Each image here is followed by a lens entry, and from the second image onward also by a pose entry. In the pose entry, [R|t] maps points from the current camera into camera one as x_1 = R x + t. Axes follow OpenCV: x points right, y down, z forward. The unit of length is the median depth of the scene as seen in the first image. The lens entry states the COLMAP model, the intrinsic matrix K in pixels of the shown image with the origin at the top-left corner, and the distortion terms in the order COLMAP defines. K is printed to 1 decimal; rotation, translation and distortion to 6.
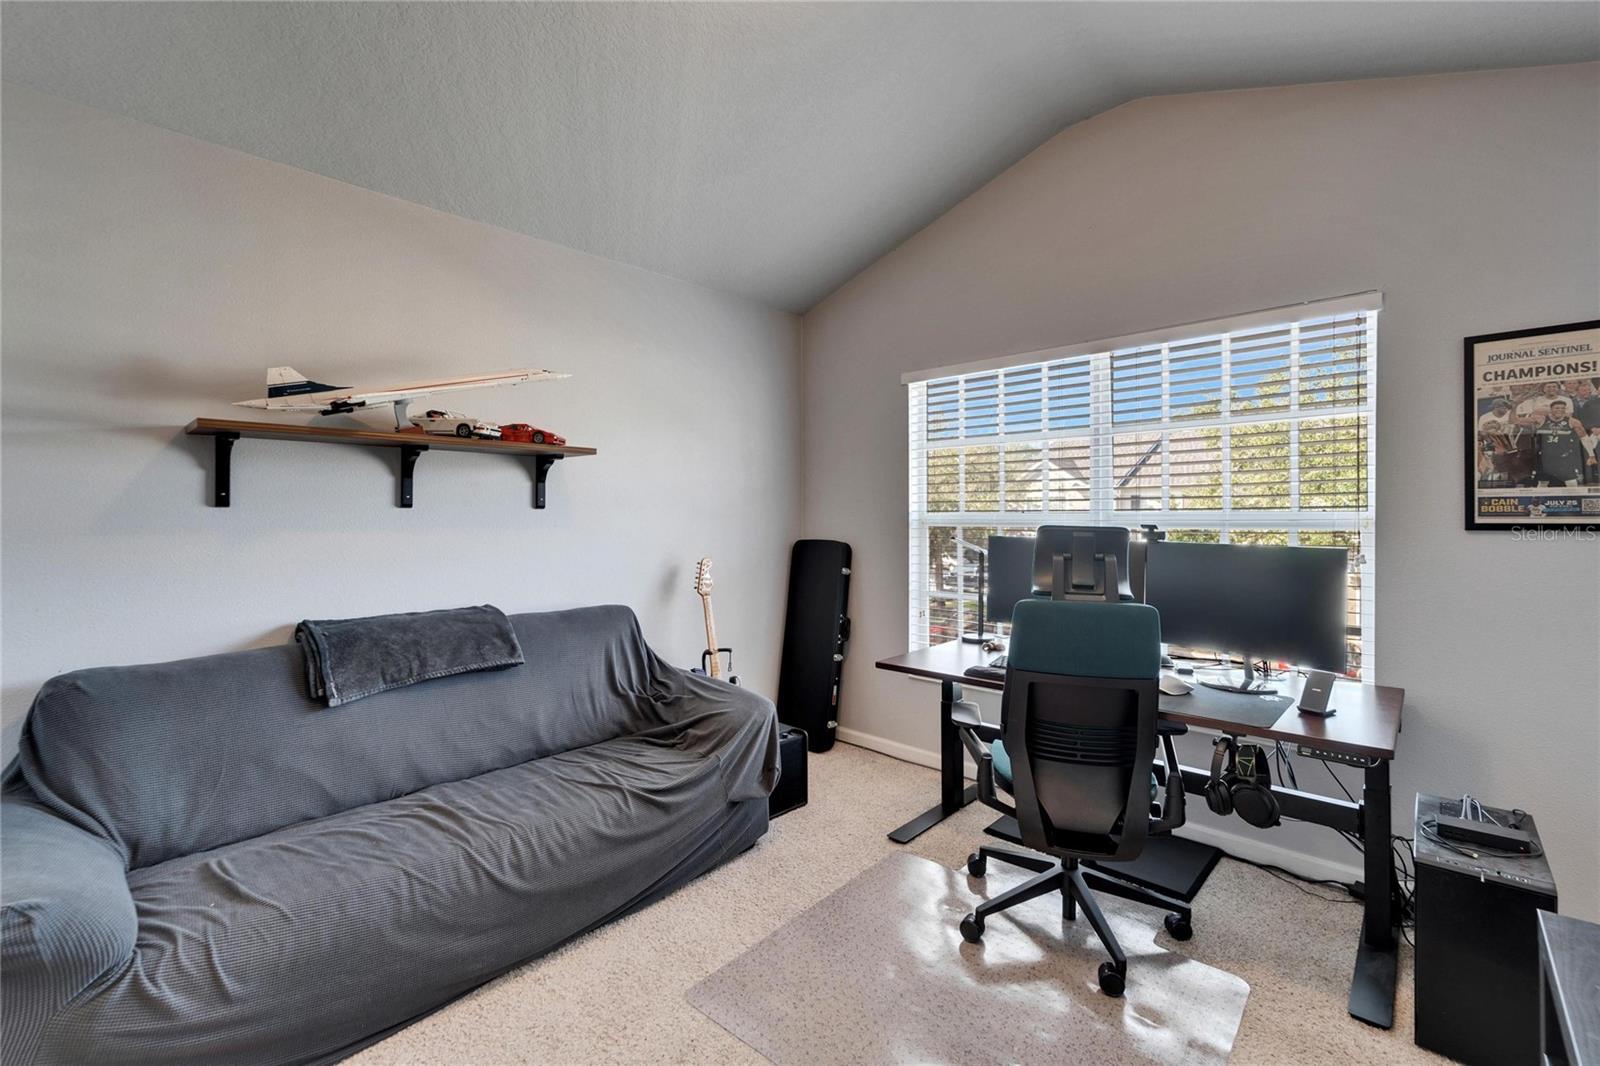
lens RADIAL K [[676.2, 0, 792.8], [0, 676.2, 528.0], [0, 0, 1]] dist [0.002457, -0.002839]
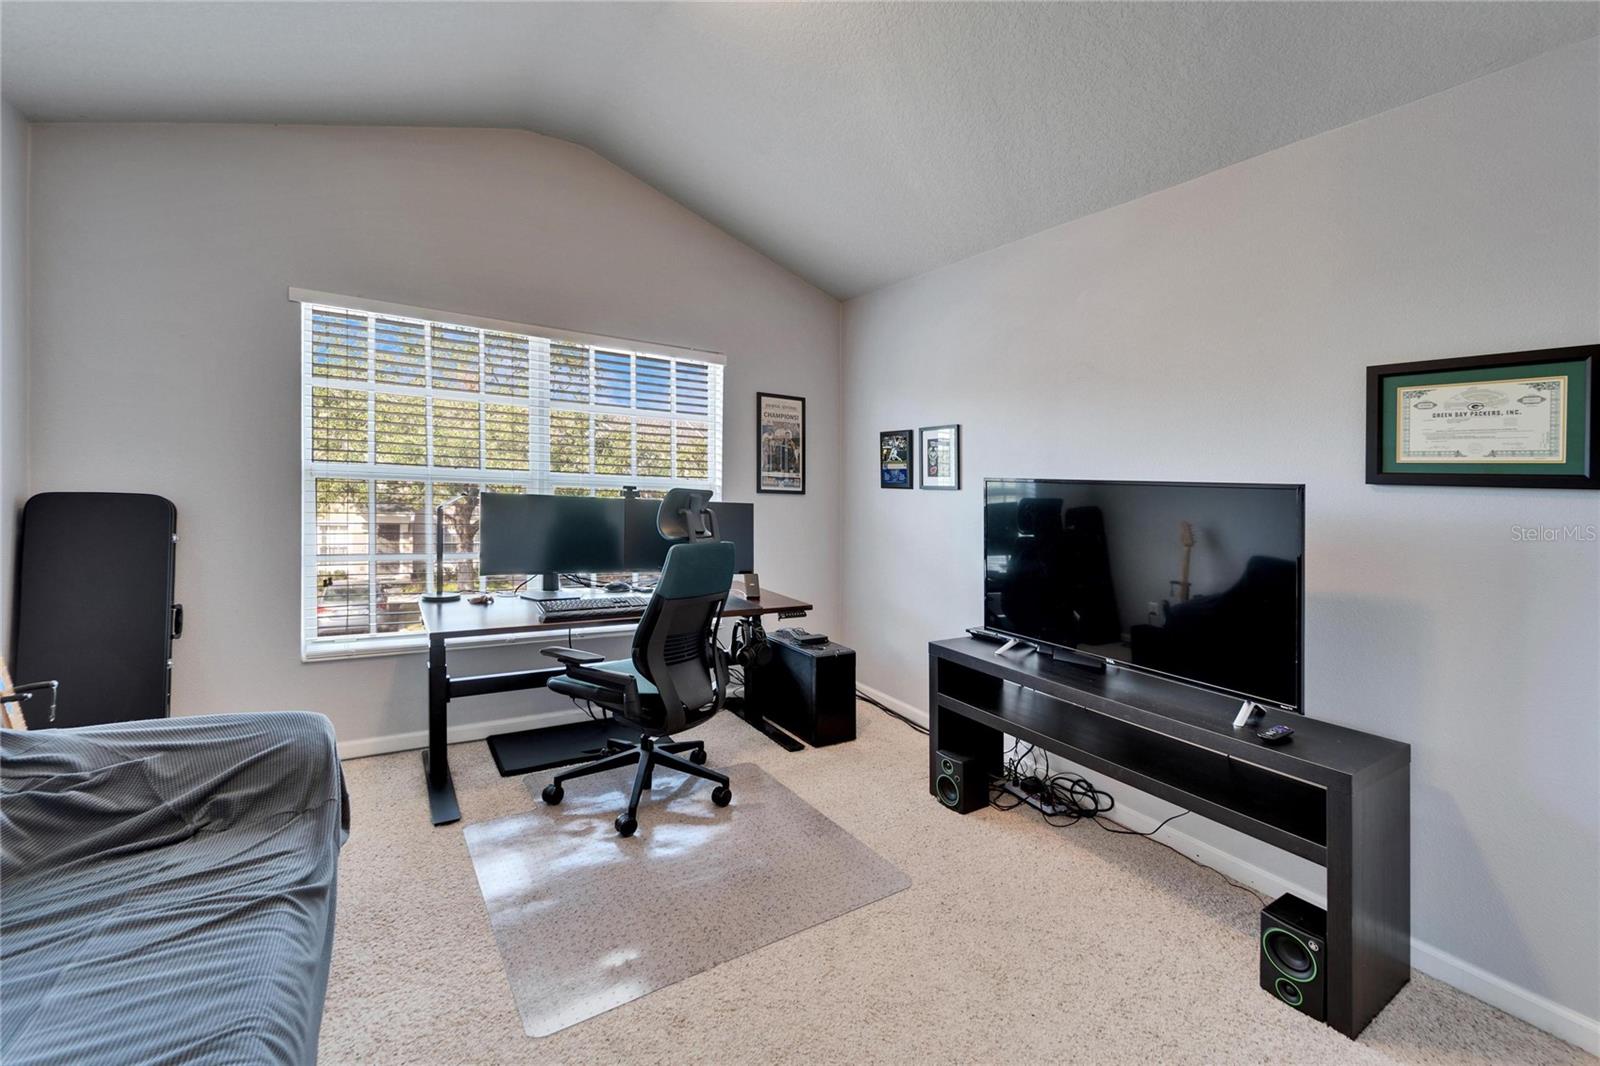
lens RADIAL K [[603.2, 0, 809.6], [0, 603.2, 515.2], [0, 0, 1]] dist [-0.000087, -0.000104]
pose [[0.279938, -0.019130, 0.959828, -0.594292], [-0.012510, 0.999644, 0.023572, 0.023845], [-0.959937, -0.018606, 0.279599, 0.373463]]
